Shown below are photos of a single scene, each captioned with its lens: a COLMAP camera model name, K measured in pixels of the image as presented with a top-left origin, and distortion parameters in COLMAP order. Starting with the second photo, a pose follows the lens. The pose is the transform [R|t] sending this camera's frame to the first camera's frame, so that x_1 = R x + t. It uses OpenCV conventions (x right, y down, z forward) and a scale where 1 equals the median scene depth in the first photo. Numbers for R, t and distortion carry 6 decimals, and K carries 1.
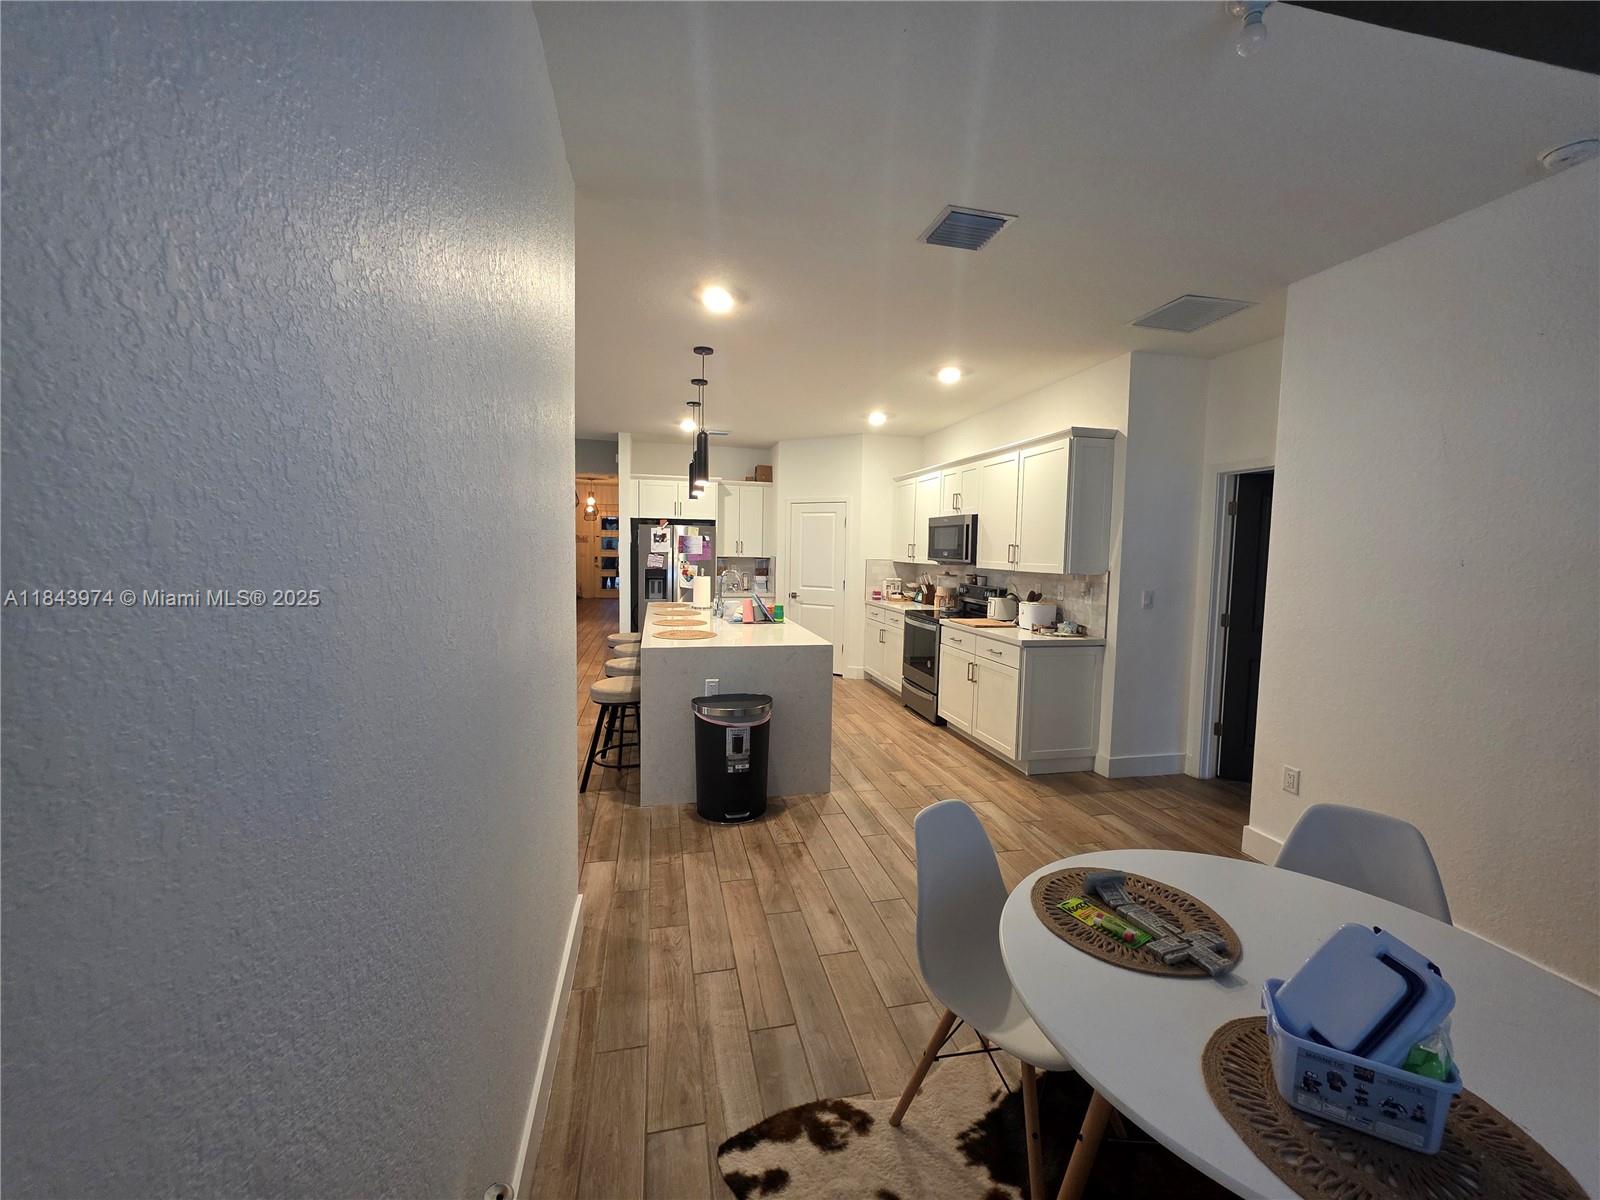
lens RADIAL K [[640.8, 0, 803.9], [0, 640.8, 596.8], [0, 0, 1]] dist [0.002621, -0.001112]
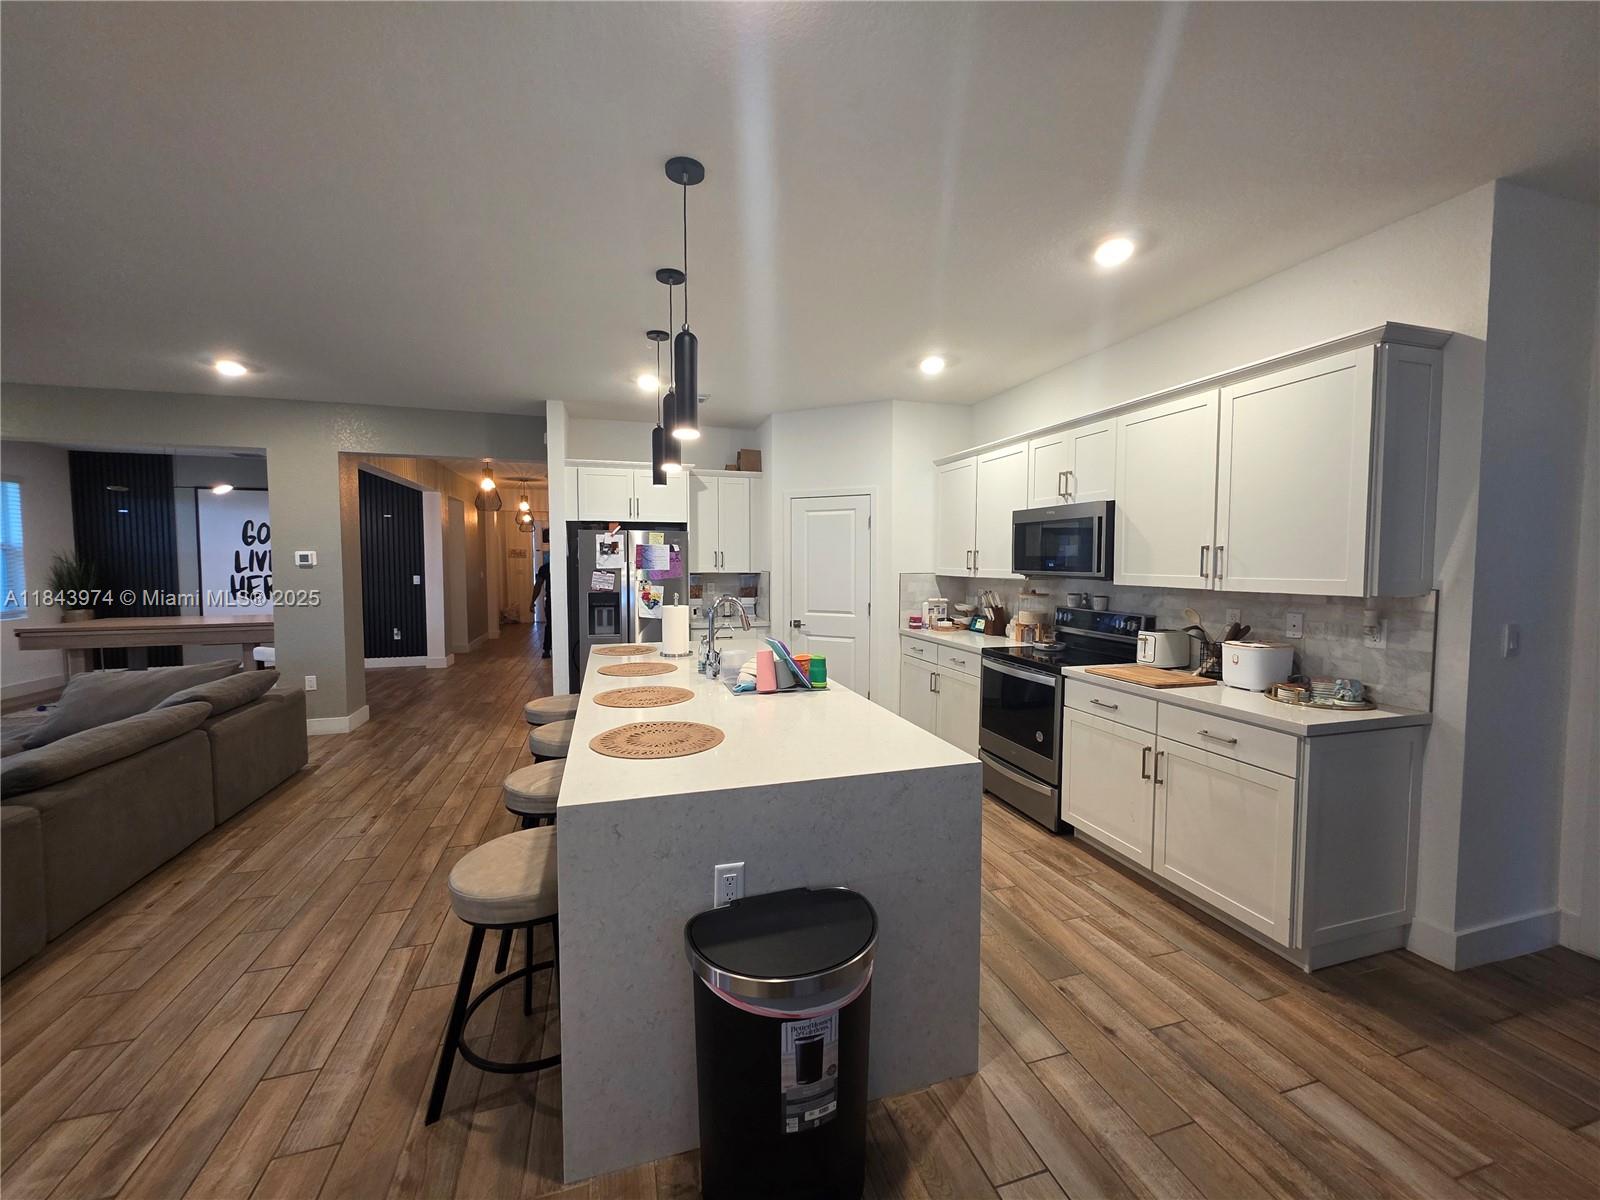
lens RADIAL K [[640.8, 0, 804.4], [0, 640.8, 594.9], [0, 0, 1]] dist [0.002621, -0.001112]
pose [[0.997390, -0.021806, 0.068829, -0.090957], [0.023218, 0.999535, -0.019779, -0.033023], [-0.068366, 0.021325, 0.997432, 0.430883]]
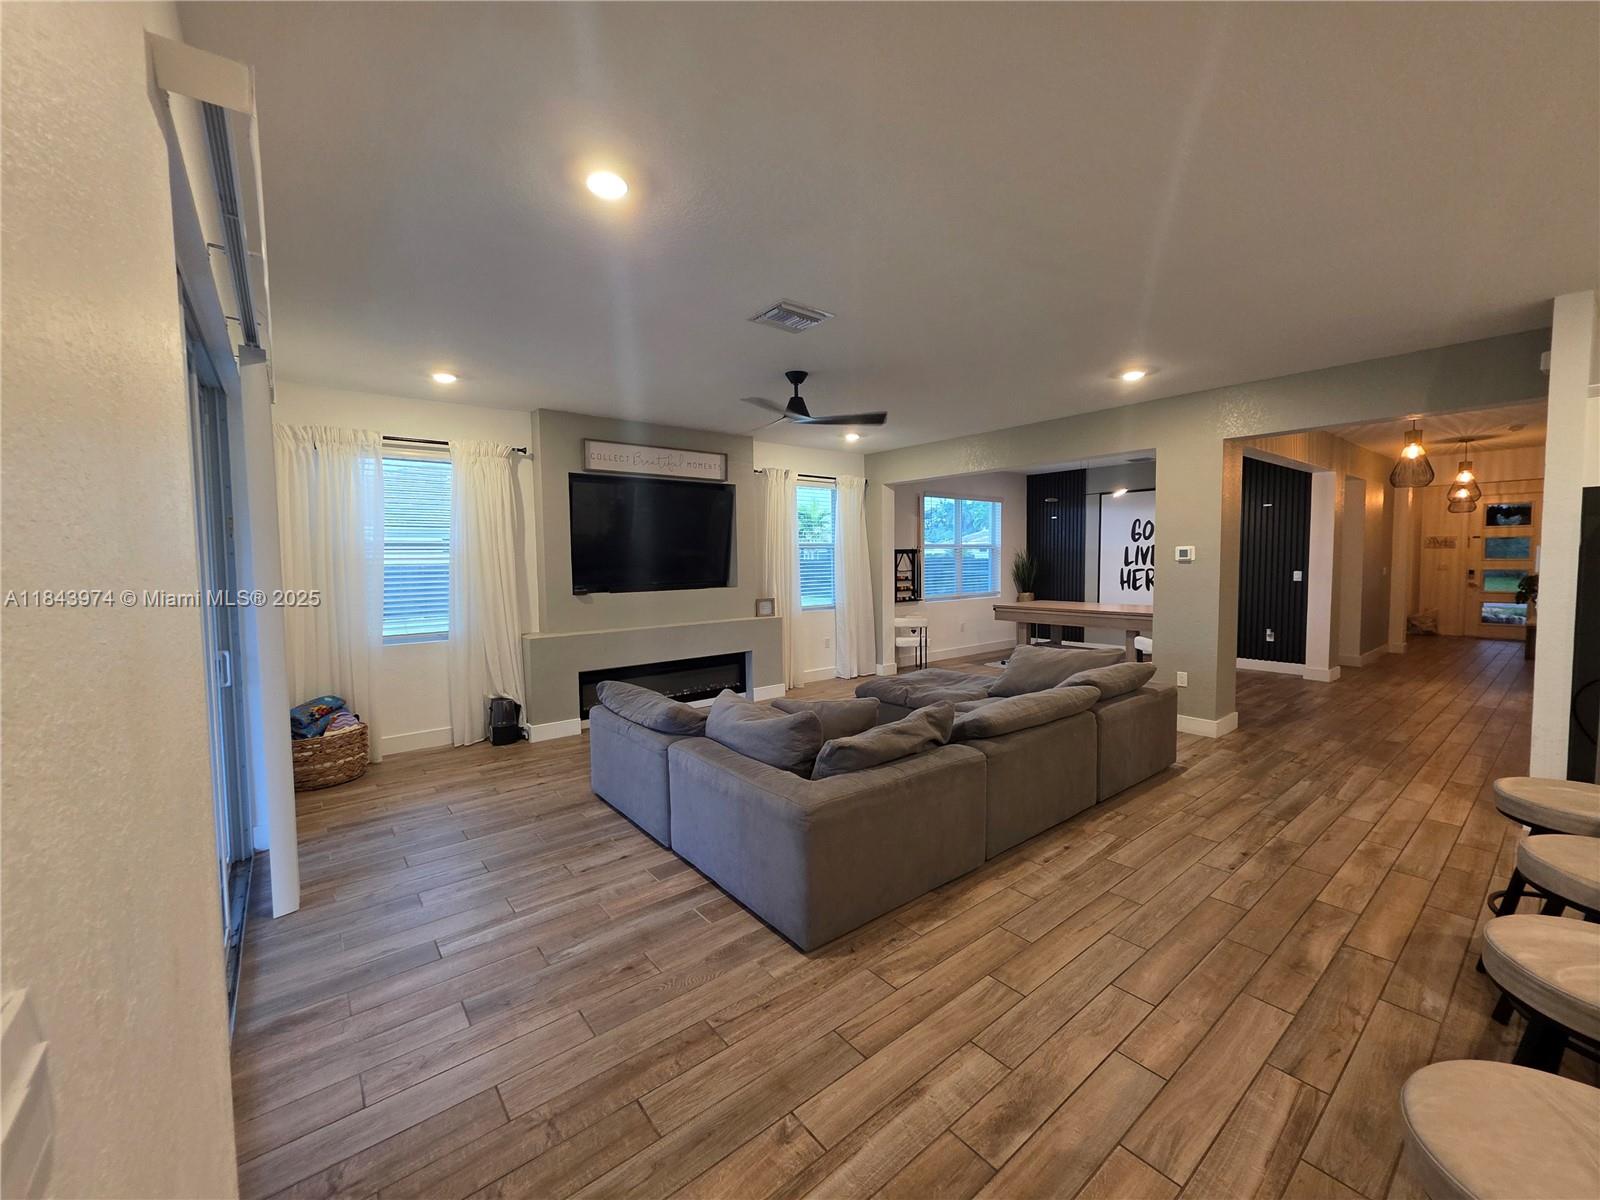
lens RADIAL K [[640.8, 0, 805.5], [0, 640.8, 596.1], [0, 0, 1]] dist [0.002621, -0.001112]
pose [[0.439228, 0.031347, -0.897829, -0.173257], [-0.048947, 0.998742, 0.010925, -0.045431], [0.897041, 0.039147, 0.440209, 0.533615]]
